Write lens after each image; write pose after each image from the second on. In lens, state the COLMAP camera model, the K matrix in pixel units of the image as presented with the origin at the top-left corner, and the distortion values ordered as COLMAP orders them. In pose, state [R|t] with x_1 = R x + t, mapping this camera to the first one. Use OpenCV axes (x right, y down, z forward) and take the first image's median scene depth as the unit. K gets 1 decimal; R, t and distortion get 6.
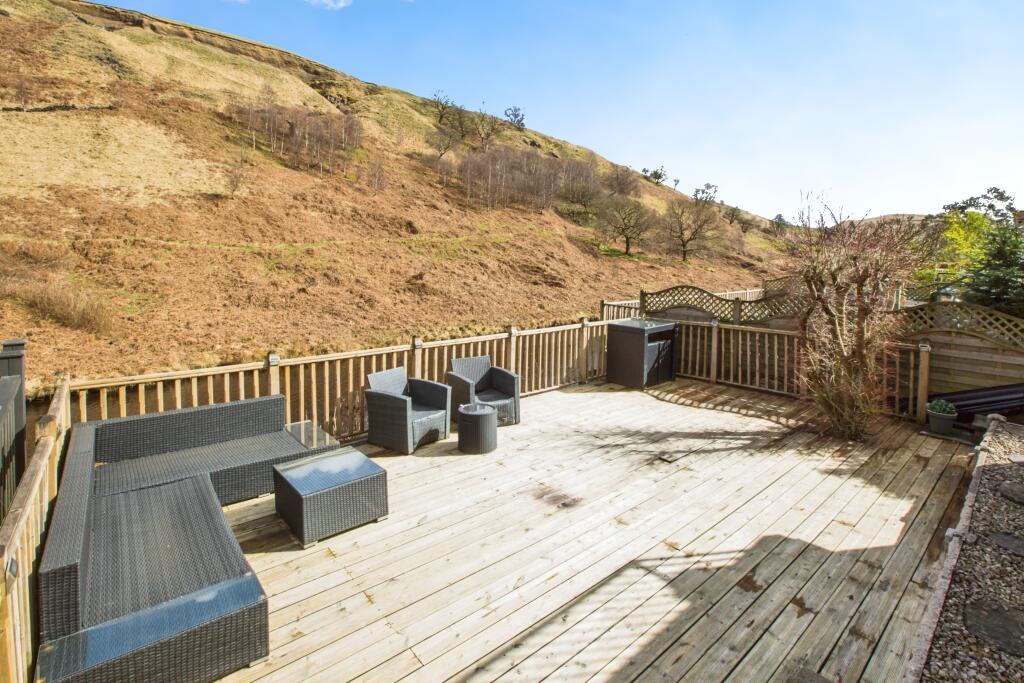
lens RADIAL K [[477.3, 0, 498.9], [0, 477.3, 282.0], [0, 0, 1]] dist [-0.025935, 0.007219]
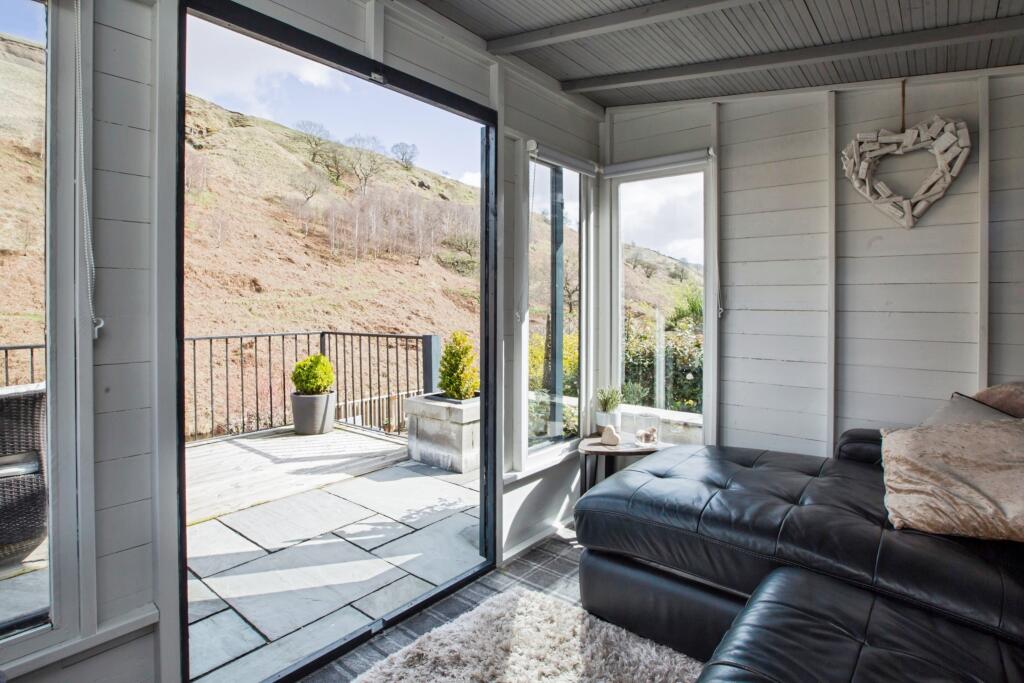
lens RADIAL K [[530.6, 0, 485.1], [0, 530.6, 306.9], [0, 0, 1]] dist [0.015301, -0.002378]
pose [[0.992659, -0.018906, 0.119462, 0.106999], [0.023303, 0.999098, -0.035511, -0.025558], [-0.118683, 0.038034, 0.992203, -0.029727]]
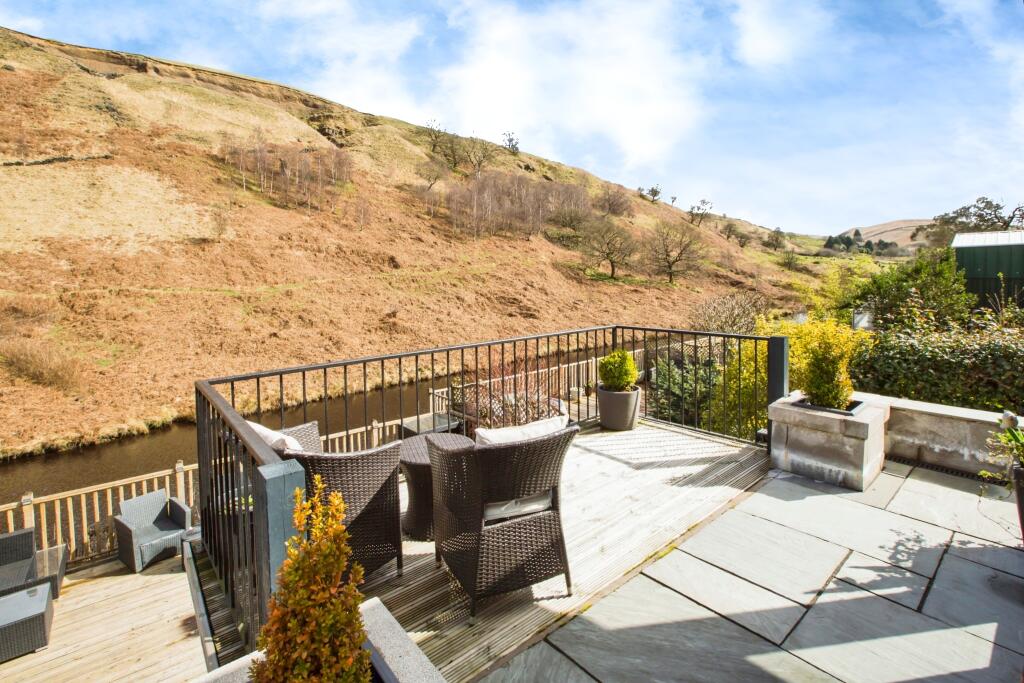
lens RADIAL K [[477.3, 0, 509.0], [0, 477.3, 289.2], [0, 0, 1]] dist [-0.025935, 0.007219]
pose [[0.999177, -0.033306, -0.023152, 0.076959], [0.033006, 0.999367, -0.013260, -0.030504], [0.023579, 0.012485, 0.999644, -0.019543]]
